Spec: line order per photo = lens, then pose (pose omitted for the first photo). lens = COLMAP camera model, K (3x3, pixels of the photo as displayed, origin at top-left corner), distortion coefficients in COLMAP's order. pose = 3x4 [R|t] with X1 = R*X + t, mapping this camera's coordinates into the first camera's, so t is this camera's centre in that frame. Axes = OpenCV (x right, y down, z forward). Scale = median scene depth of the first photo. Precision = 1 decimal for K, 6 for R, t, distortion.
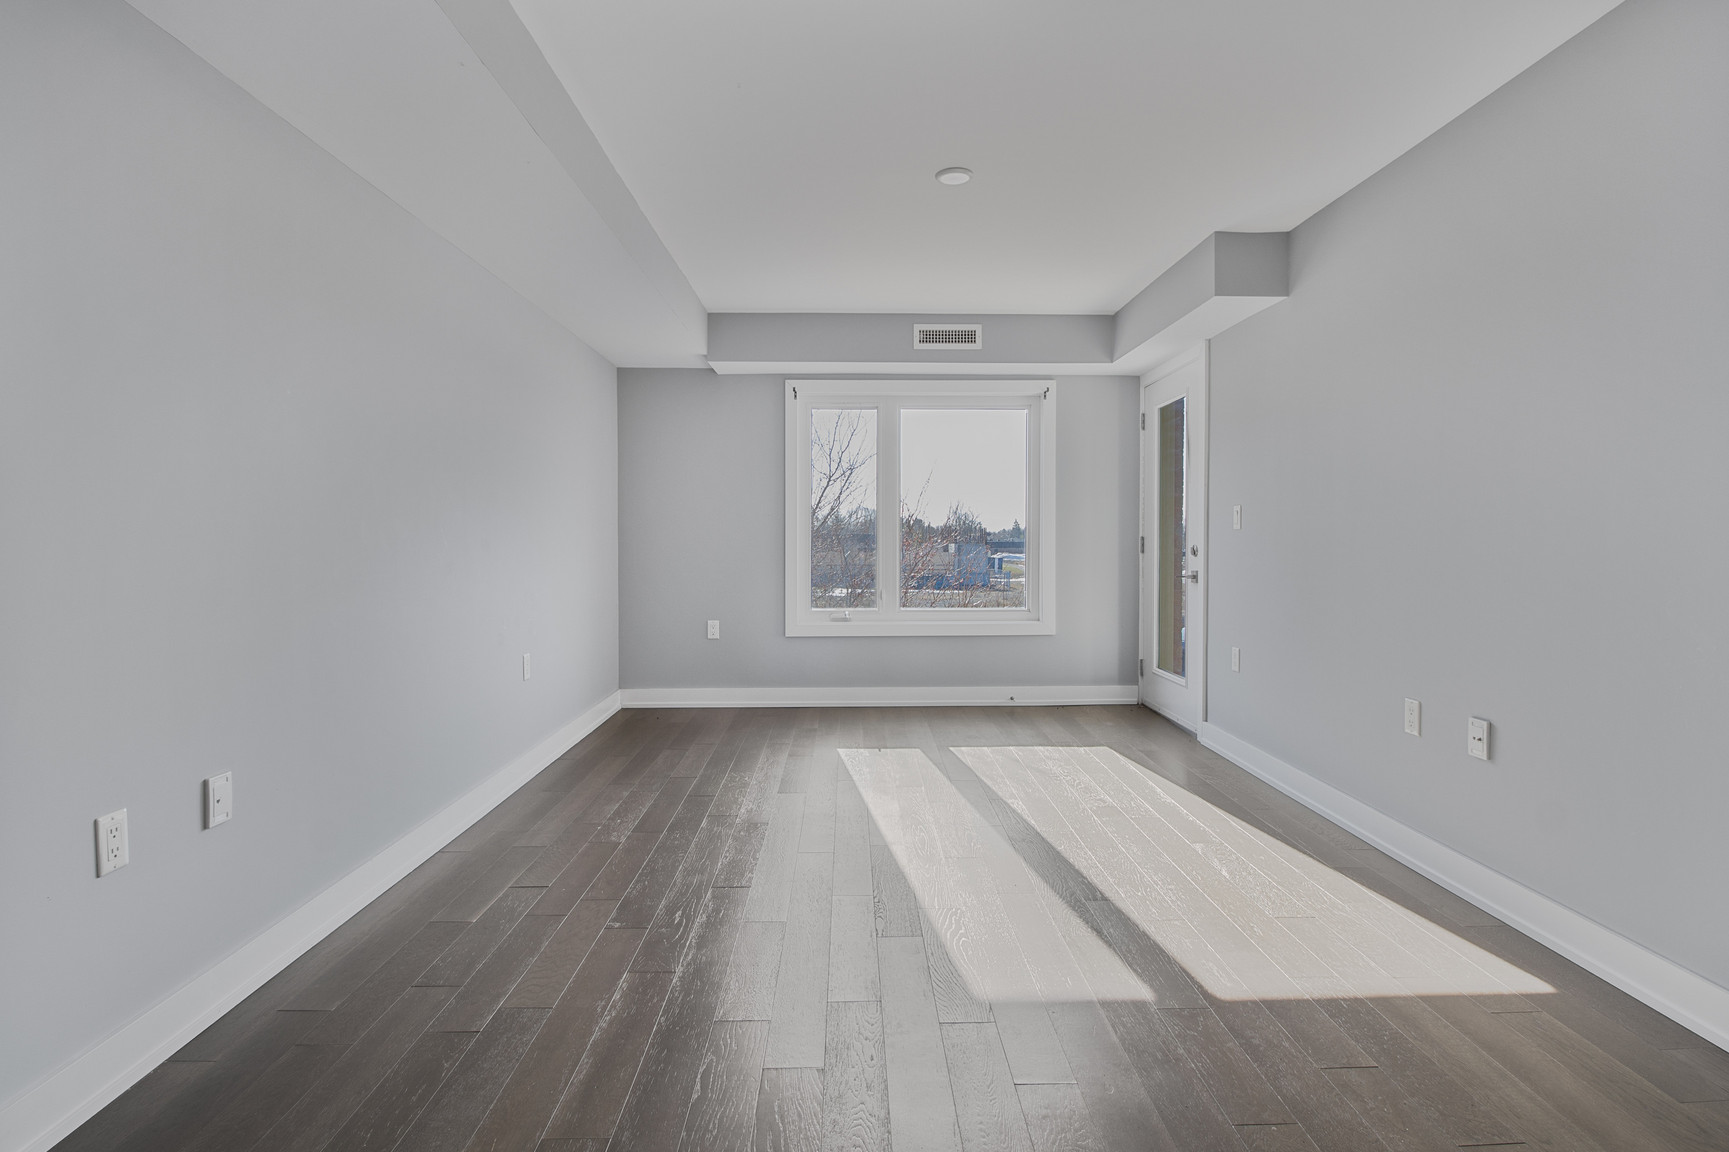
lens RADIAL K [[820.8, 0, 876.5], [0, 820.8, 535.4], [0, 0, 1]] dist [0.001157, -0.000082]
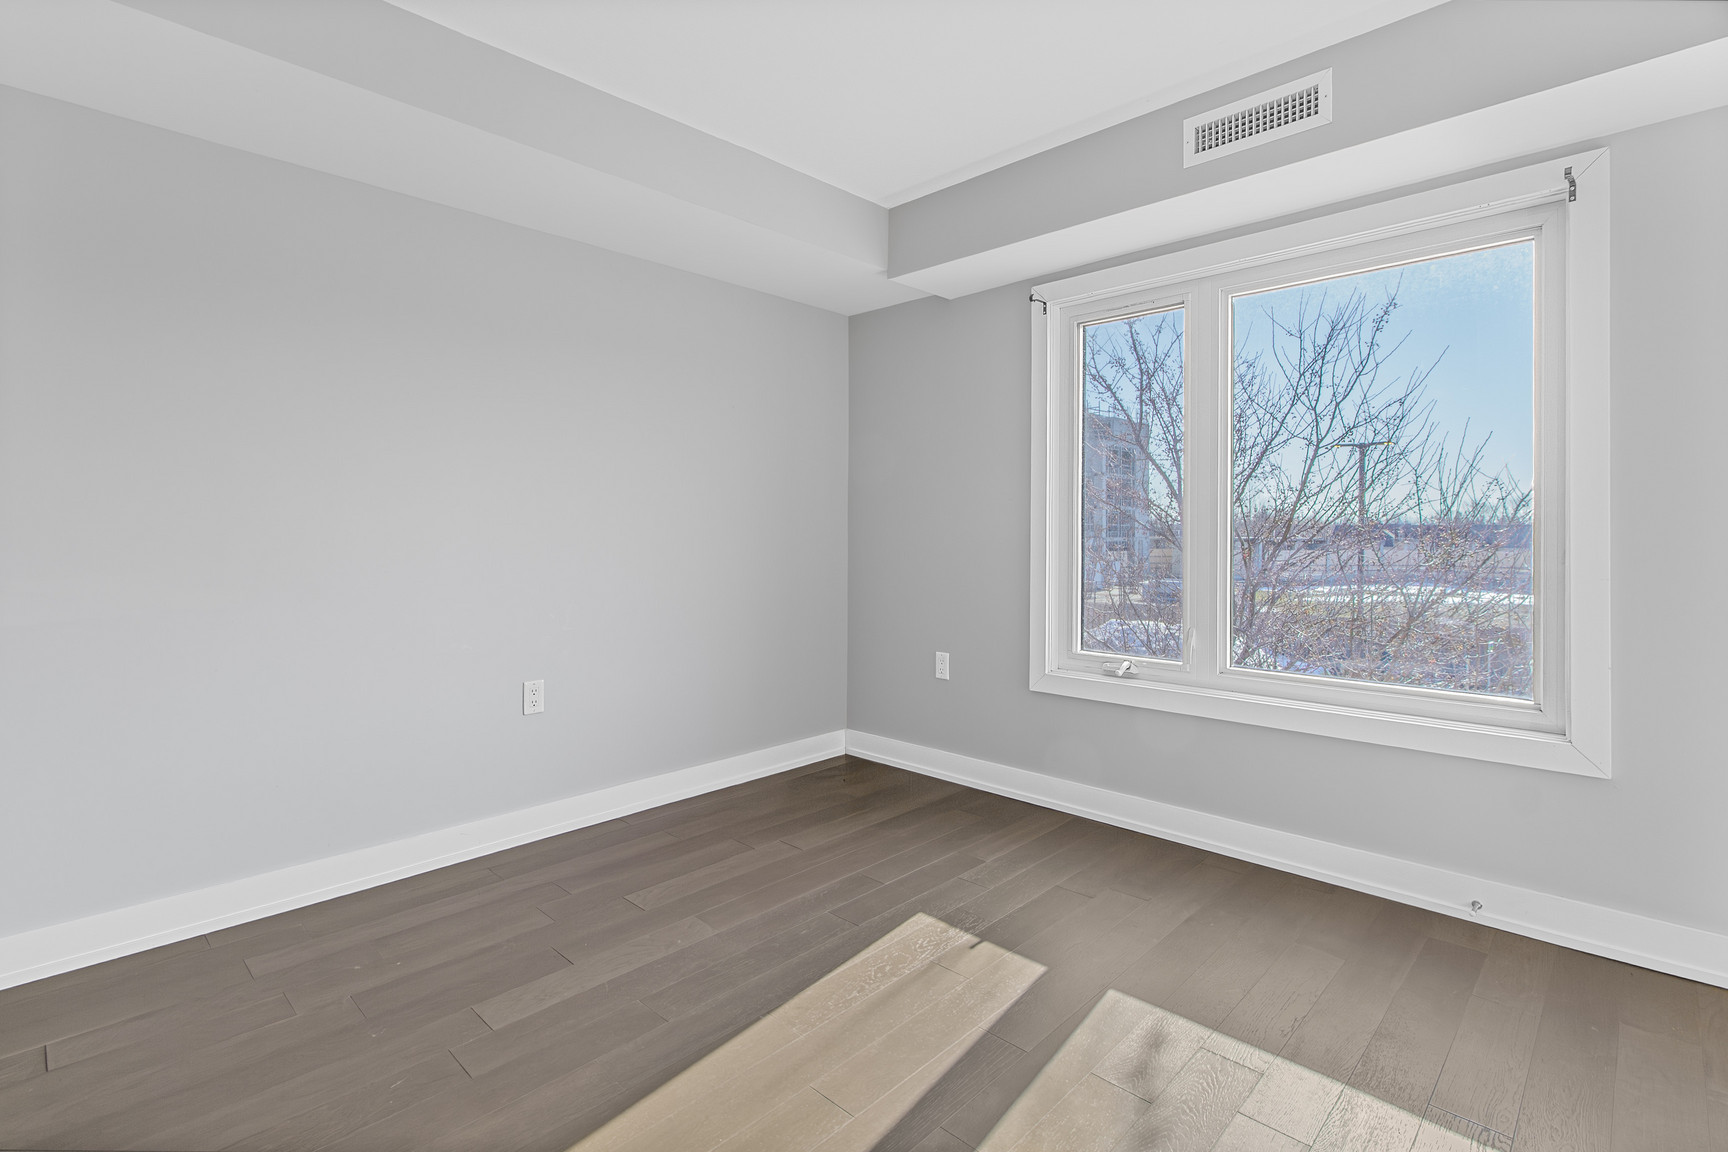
lens RADIAL K [[820.3, 0, 876.0], [0, 820.3, 535.4], [0, 0, 1]] dist [0.001157, -0.000082]
pose [[0.698945, 0.005234, -0.715156, 0.260389], [-0.004606, 0.999985, 0.002816, 0.001786], [0.715161, 0.001326, 0.698959, 0.469990]]
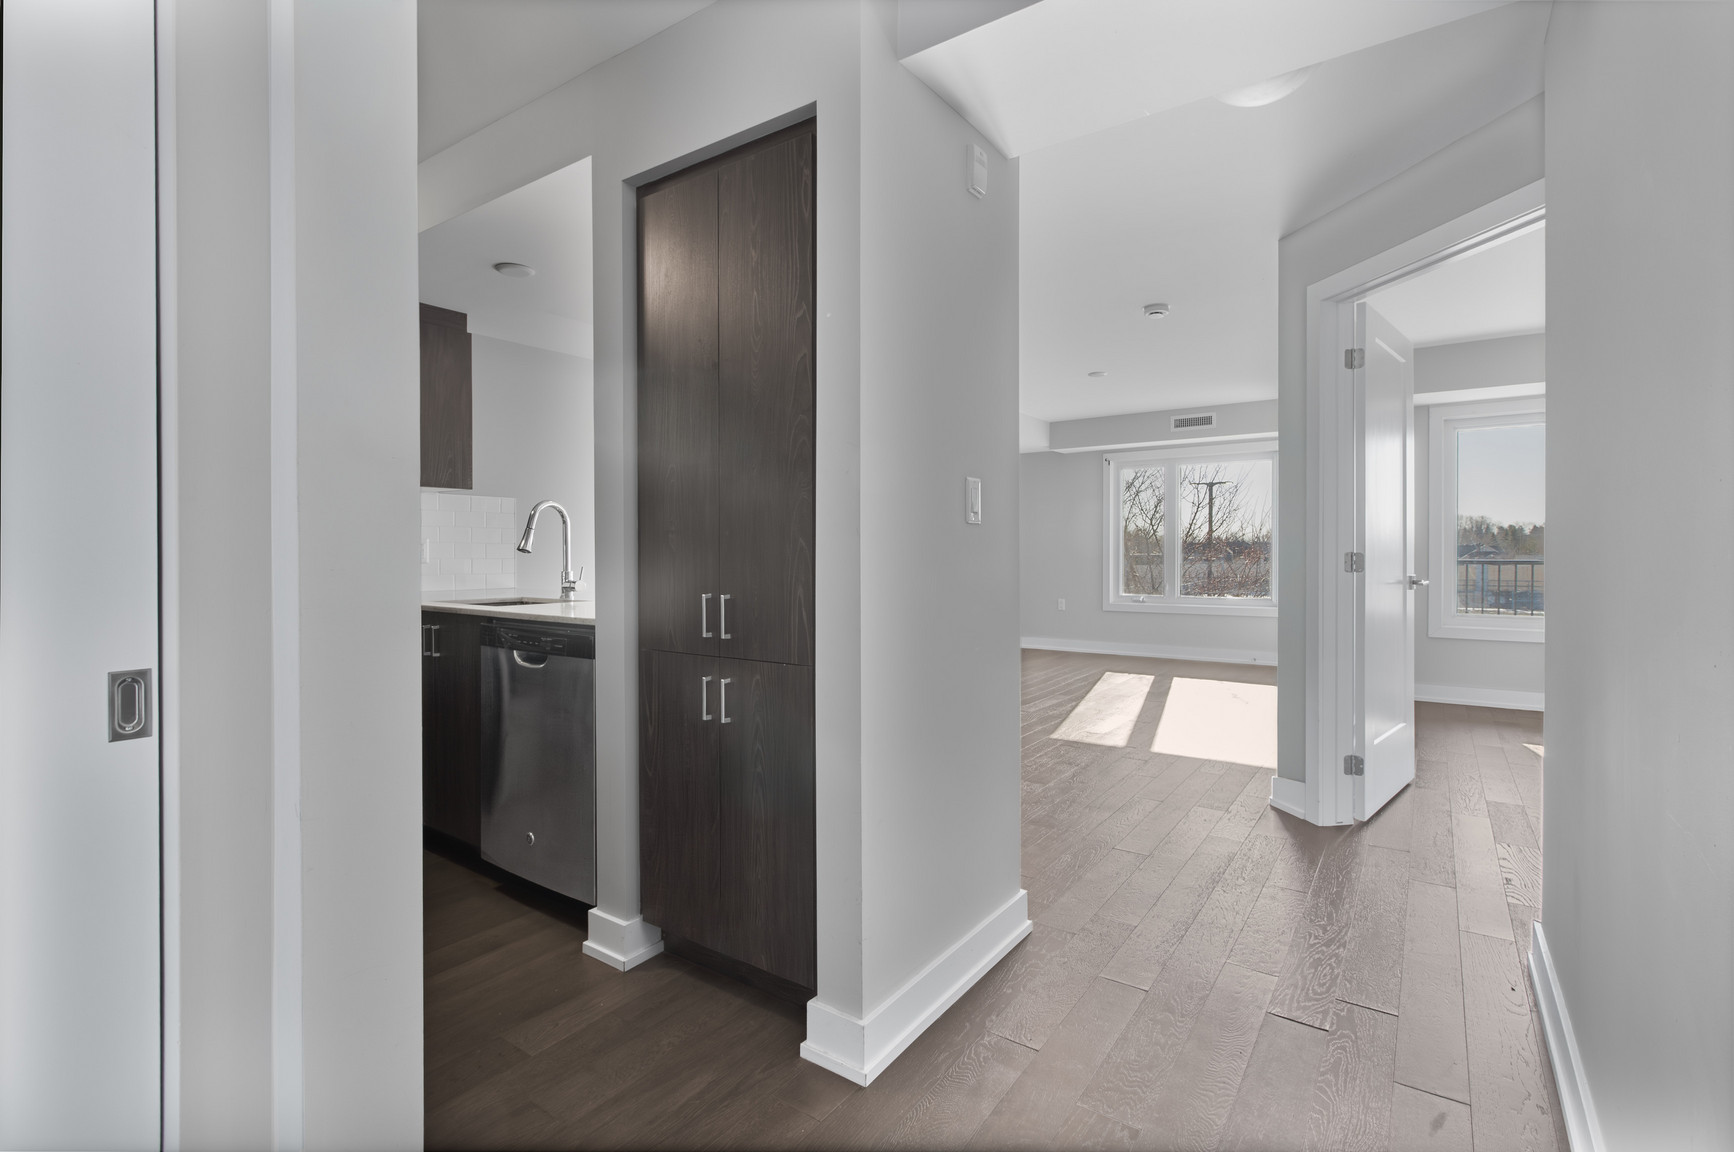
lens RADIAL K [[792.4, 0, 872.7], [0, 792.4, 555.4], [0, 0, 1]] dist [0.002181, 0.000159]
pose [[0.789570, 0.000229, -0.613660, 0.498996], [0.003486, 0.999982, 0.004858, 0.003605], [0.613650, -0.005975, 0.789555, -0.537383]]
